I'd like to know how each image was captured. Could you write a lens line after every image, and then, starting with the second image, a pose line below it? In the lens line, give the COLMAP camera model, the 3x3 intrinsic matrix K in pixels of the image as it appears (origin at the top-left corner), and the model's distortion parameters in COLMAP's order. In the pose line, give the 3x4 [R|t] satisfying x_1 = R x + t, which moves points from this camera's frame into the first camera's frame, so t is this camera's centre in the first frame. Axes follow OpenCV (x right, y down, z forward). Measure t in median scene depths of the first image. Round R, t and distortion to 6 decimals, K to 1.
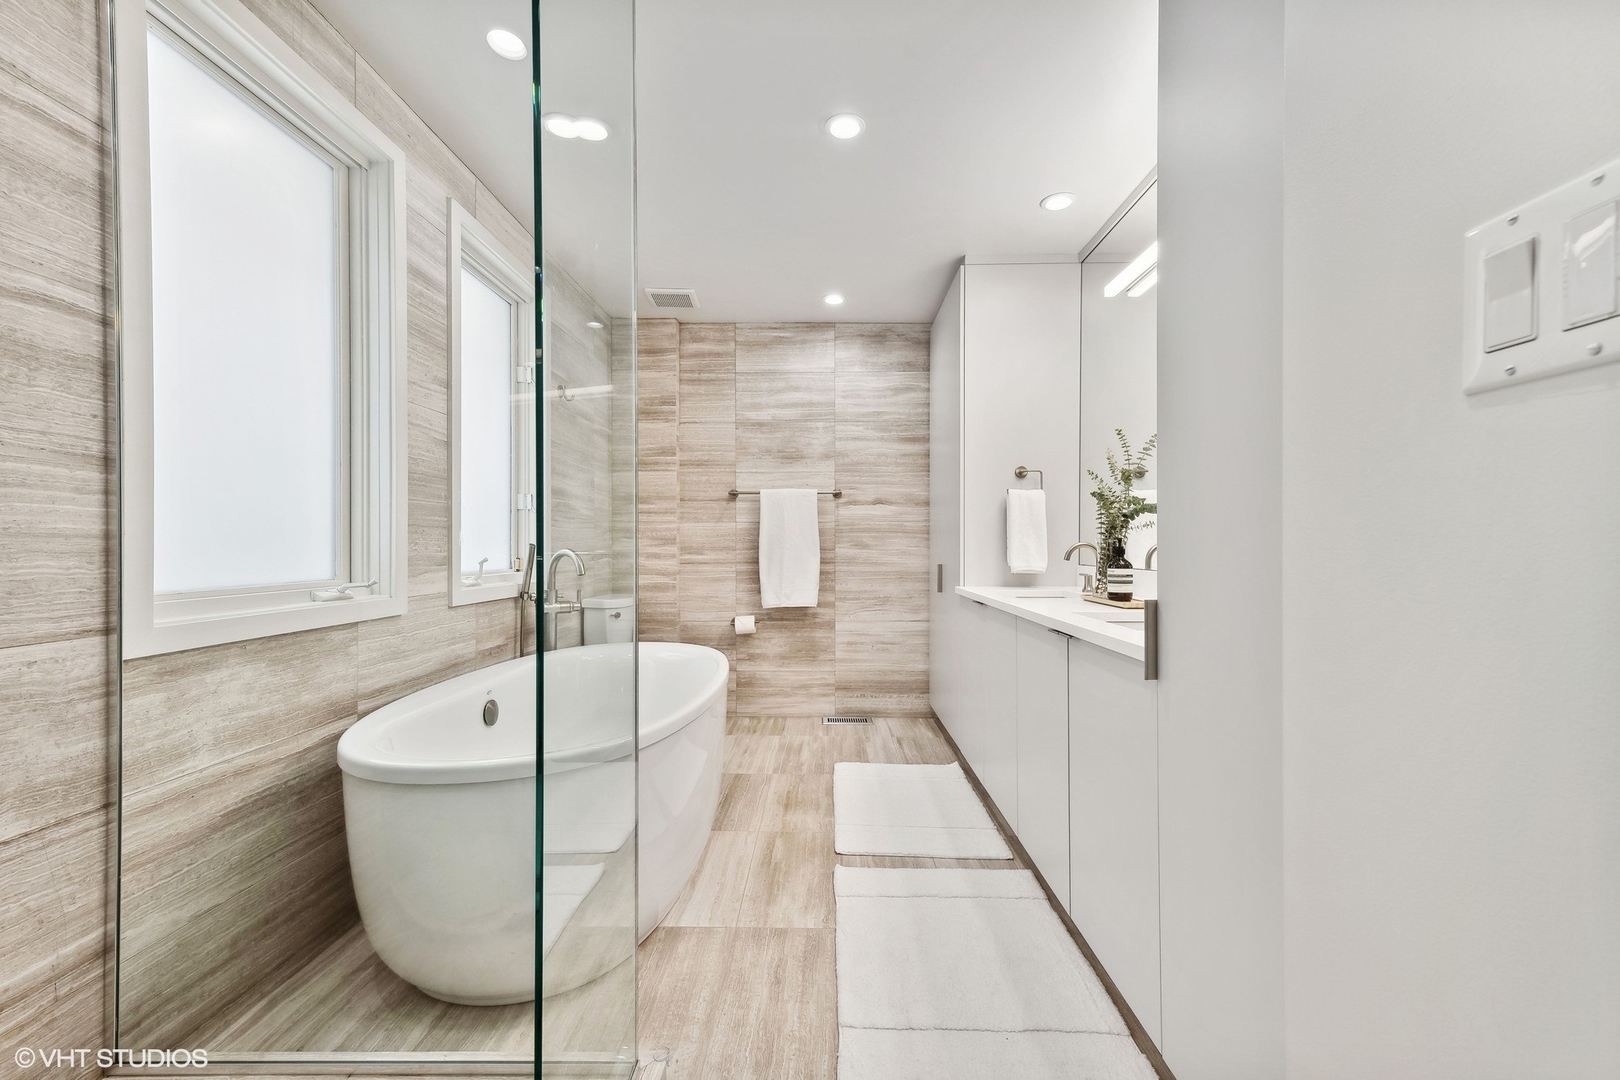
lens RADIAL K [[645.7, 0, 809.0], [0, 645.7, 537.6], [0, 0, 1]] dist [-0.000066, -0.000054]
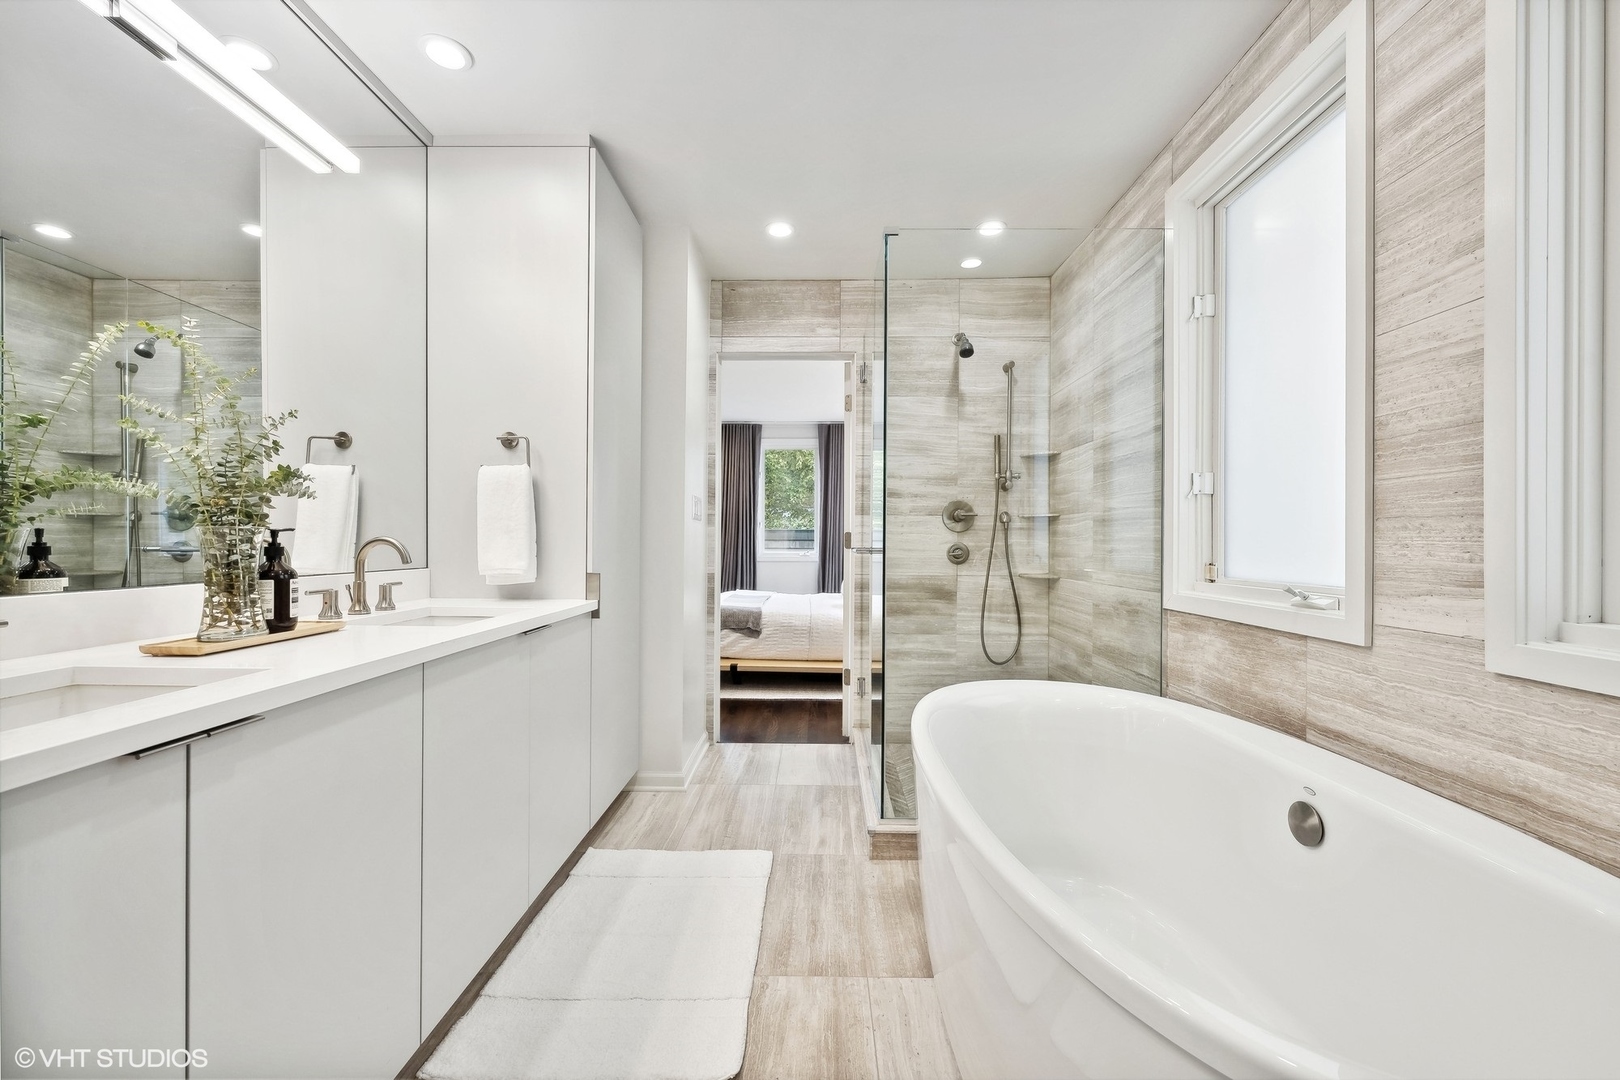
lens RADIAL K [[645.7, 0, 809.0], [0, 645.7, 537.6], [0, 0, 1]] dist [-0.000066, -0.000054]
pose [[-0.999913, -0.005136, -0.012147, -0.021352], [-0.004920, 0.999832, -0.017681, 0.019287], [0.012235, -0.017620, -0.999770, 2.040685]]
